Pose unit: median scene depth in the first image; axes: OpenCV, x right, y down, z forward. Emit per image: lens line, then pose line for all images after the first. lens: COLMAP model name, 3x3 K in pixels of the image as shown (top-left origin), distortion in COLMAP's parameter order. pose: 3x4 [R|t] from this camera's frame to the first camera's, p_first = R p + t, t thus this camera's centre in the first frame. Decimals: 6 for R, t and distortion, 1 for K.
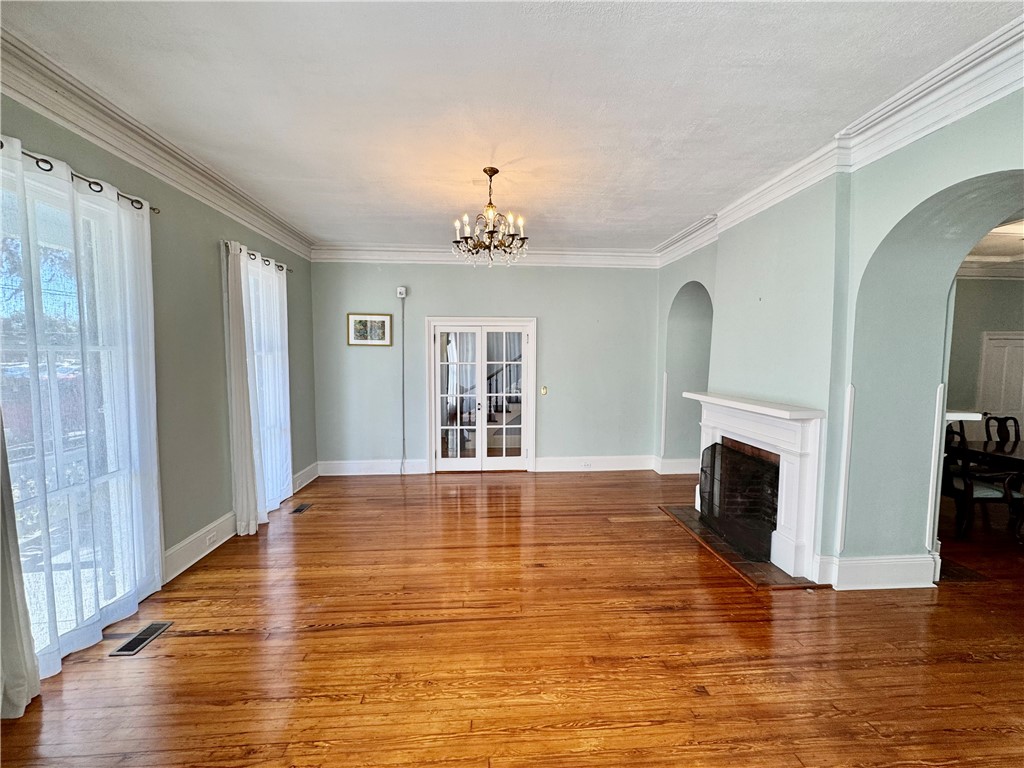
lens RADIAL K [[404.8, 0, 513.1], [0, 404.8, 382.5], [0, 0, 1]] dist [-0.000279, 0.000647]
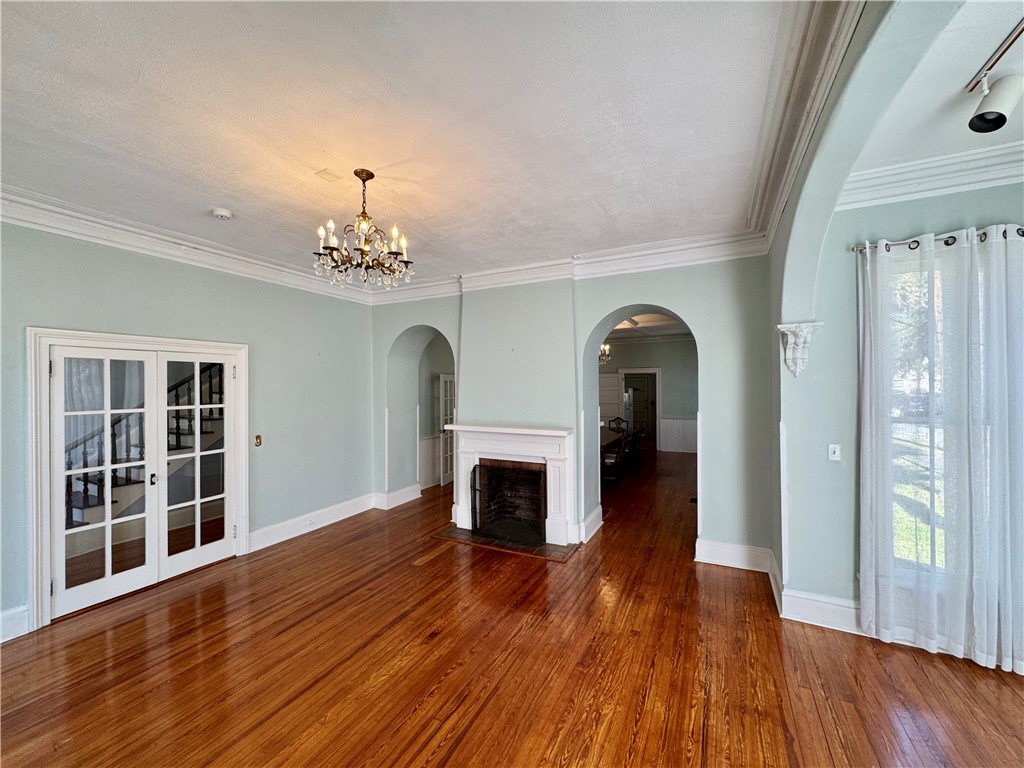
lens RADIAL K [[404.8, 0, 511.9], [0, 404.8, 384.7], [0, 0, 1]] dist [-0.000279, 0.000647]
pose [[0.517799, -0.007336, 0.855471, -0.478827], [0.063913, 0.997501, -0.030131, -0.046100], [-0.853111, 0.070277, 0.516974, 0.282646]]
